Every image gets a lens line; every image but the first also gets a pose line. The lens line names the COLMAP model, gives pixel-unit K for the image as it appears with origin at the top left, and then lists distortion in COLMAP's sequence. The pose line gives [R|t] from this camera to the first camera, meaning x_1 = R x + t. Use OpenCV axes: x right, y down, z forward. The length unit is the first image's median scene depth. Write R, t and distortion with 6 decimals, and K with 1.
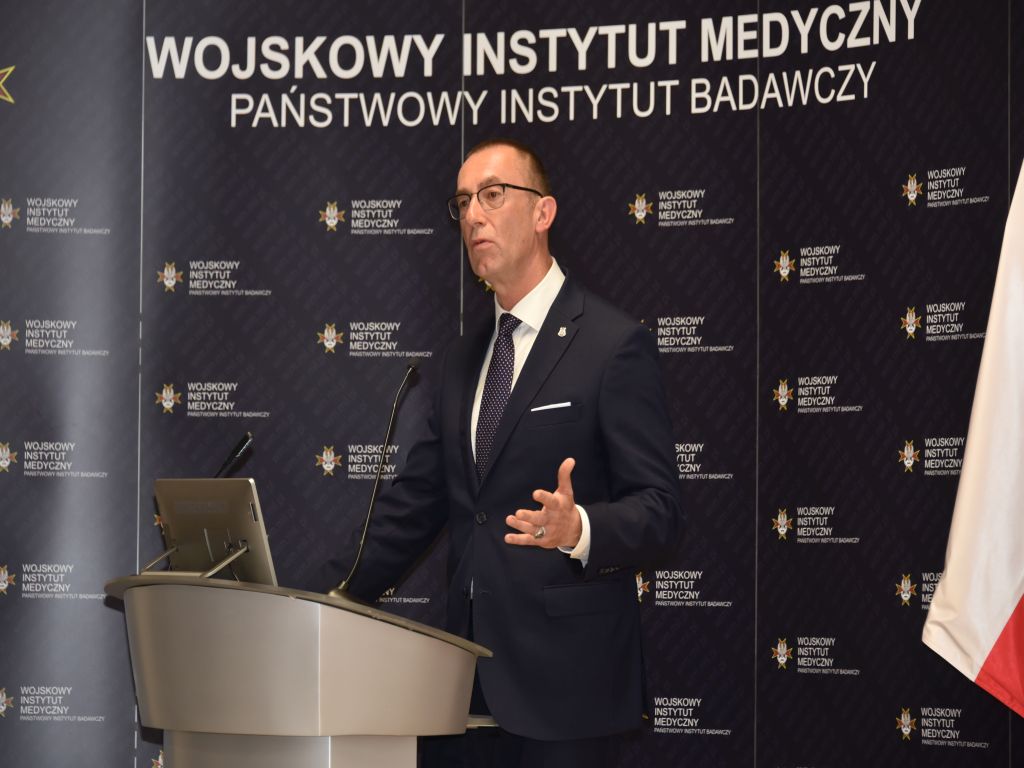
lens RADIAL K [[4075.8, 0, 512.0], [0, 4075.8, 384.0], [0, 0, 1]] dist [0.036034, 1.337774]
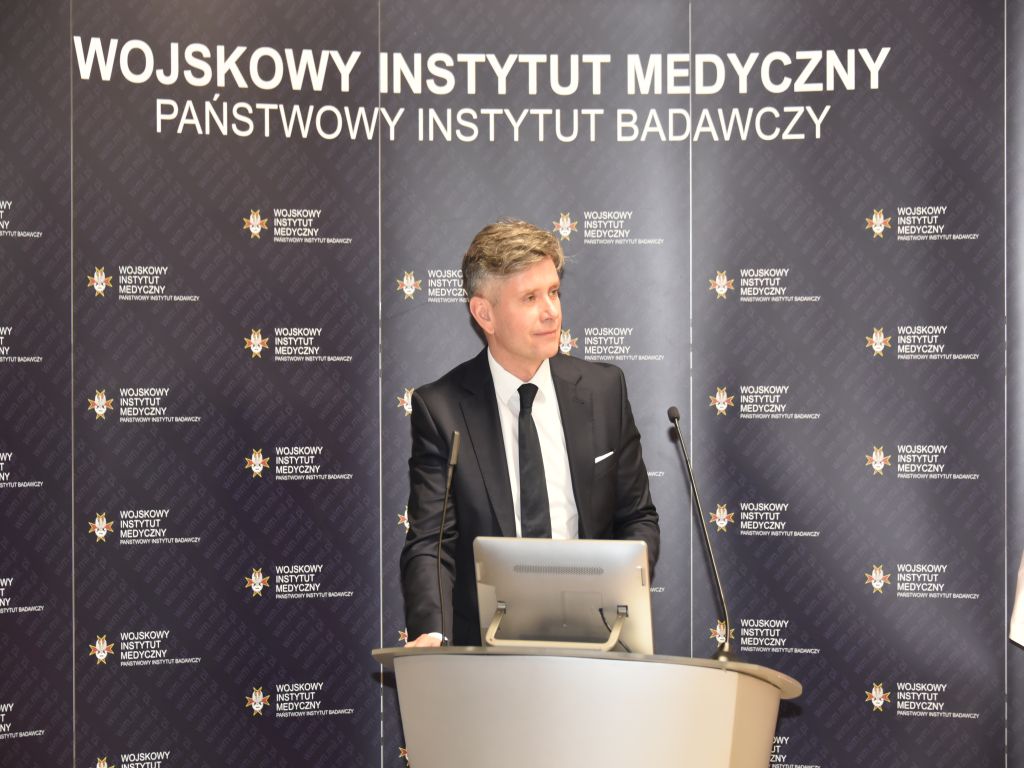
lens RADIAL K [[2474.0, 0, 512.0], [0, 2474.0, 384.0], [0, 0, 1]] dist [-0.008510, 0.360790]
pose [[0.837317, -0.019037, 0.546387, -0.338263], [-0.015626, 0.998152, 0.058722, -0.039409], [-0.546495, -0.057707, 0.835472, 0.453263]]
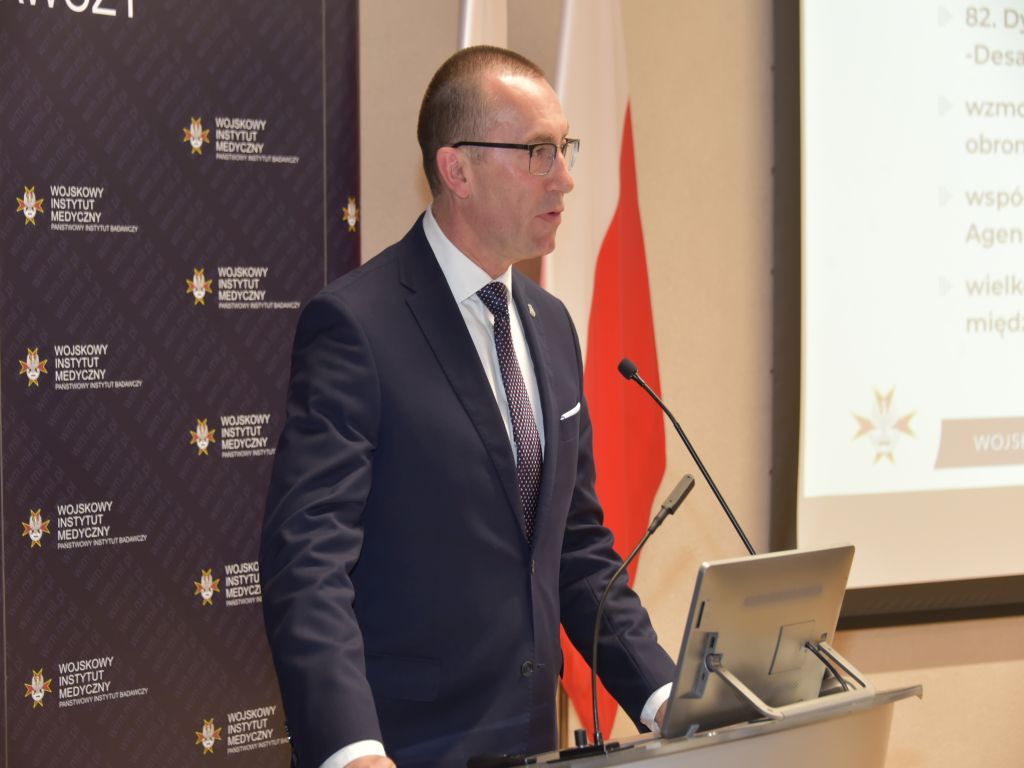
lens RADIAL K [[2207.6, 0, 512.0], [0, 2207.6, 384.0], [0, 0, 1]] dist [0.043091, -0.428207]
pose [[-0.120250, -0.038701, 0.991989, -0.363779], [-0.038500, 0.998670, 0.034295, -0.012162], [-0.991997, -0.034068, -0.121580, 0.928438]]
